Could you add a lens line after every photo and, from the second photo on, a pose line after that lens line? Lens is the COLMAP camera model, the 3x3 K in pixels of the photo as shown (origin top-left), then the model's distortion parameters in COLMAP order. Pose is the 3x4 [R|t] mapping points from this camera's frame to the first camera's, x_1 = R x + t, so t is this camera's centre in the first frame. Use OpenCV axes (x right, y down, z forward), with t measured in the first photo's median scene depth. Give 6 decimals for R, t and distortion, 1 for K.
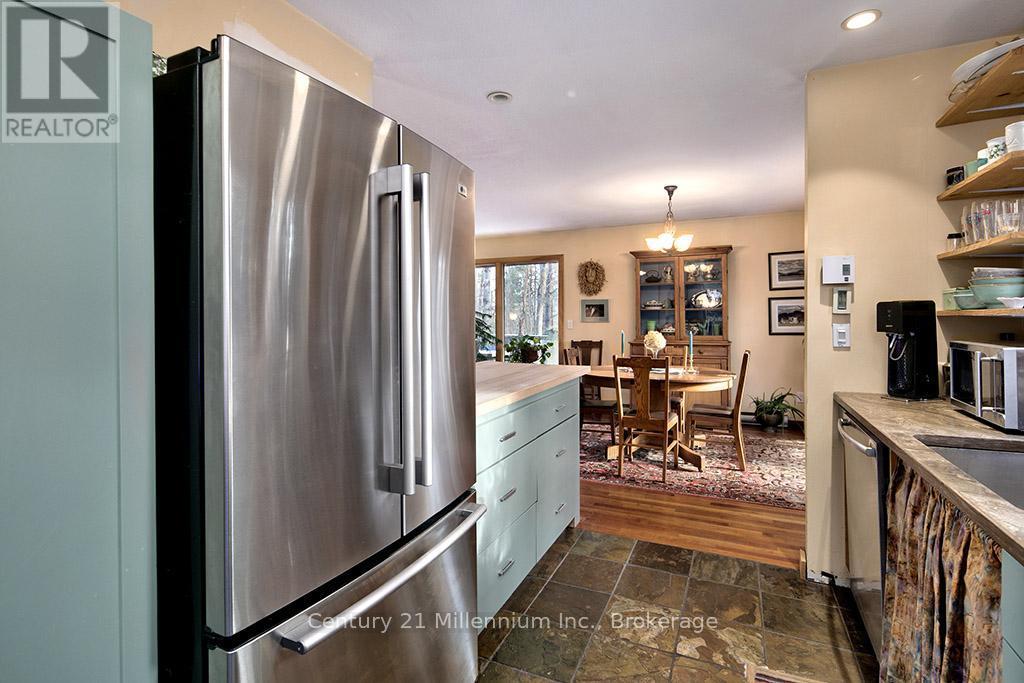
lens RADIAL K [[500.7, 0, 511.3], [0, 500.7, 320.5], [0, 0, 1]] dist [-0.001933, -0.001084]
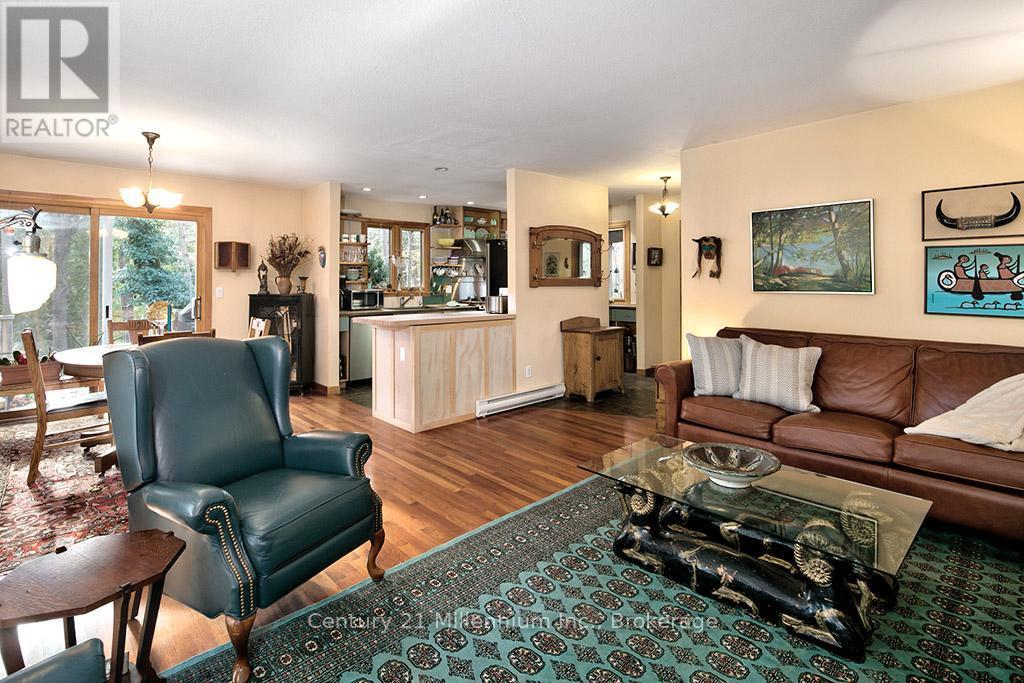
lens RADIAL K [[496.9, 0, 507.5], [0, 496.9, 271.3], [0, 0, 1]] dist [0.003098, 0.000384]
pose [[-0.924717, 0.014795, 0.380368, -0.947521], [0.009258, 0.999823, -0.016383, -0.016589], [-0.380543, -0.011628, -0.924690, 2.576237]]
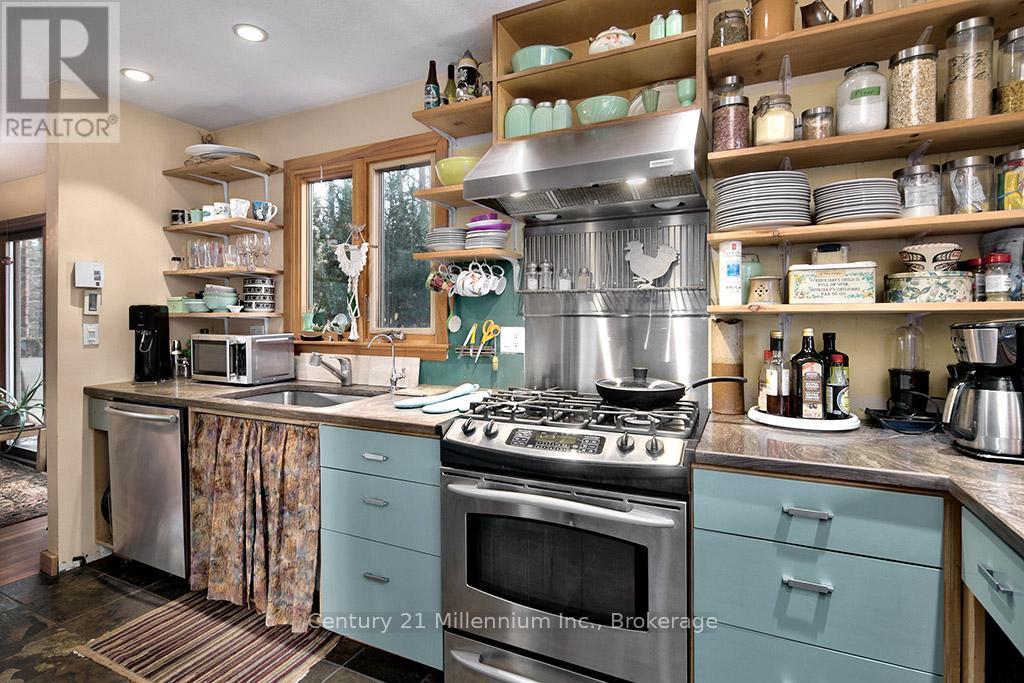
lens RADIAL K [[500.7, 0, 511.3], [0, 500.7, 320.5], [0, 0, 1]] dist [-0.001933, -0.001084]
pose [[0.010361, 0.000595, 0.999946, -0.374768], [0.006777, 0.999977, -0.000666, 0.005393], [-0.999923, 0.006783, 0.010356, 0.050706]]
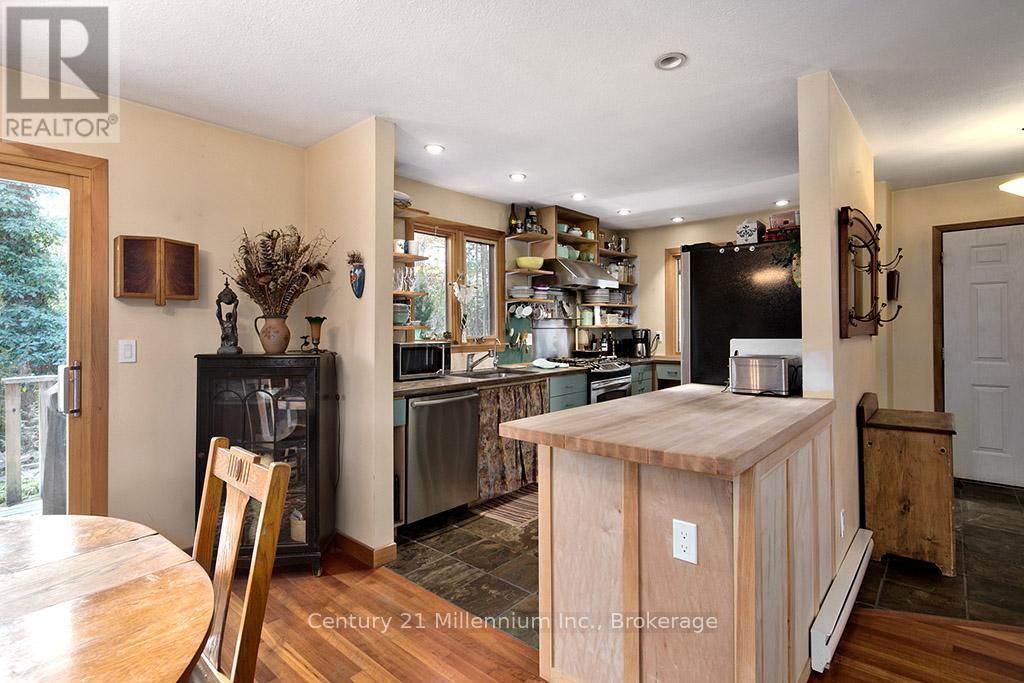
lens RADIAL K [[500.7, 0, 511.3], [0, 500.7, 320.5], [0, 0, 1]] dist [-0.001933, -0.001084]
pose [[-0.957149, 0.012306, 0.289334, -0.009086], [0.009999, 0.999905, -0.009451, -0.014954], [-0.289423, -0.006153, -0.957182, 1.804557]]
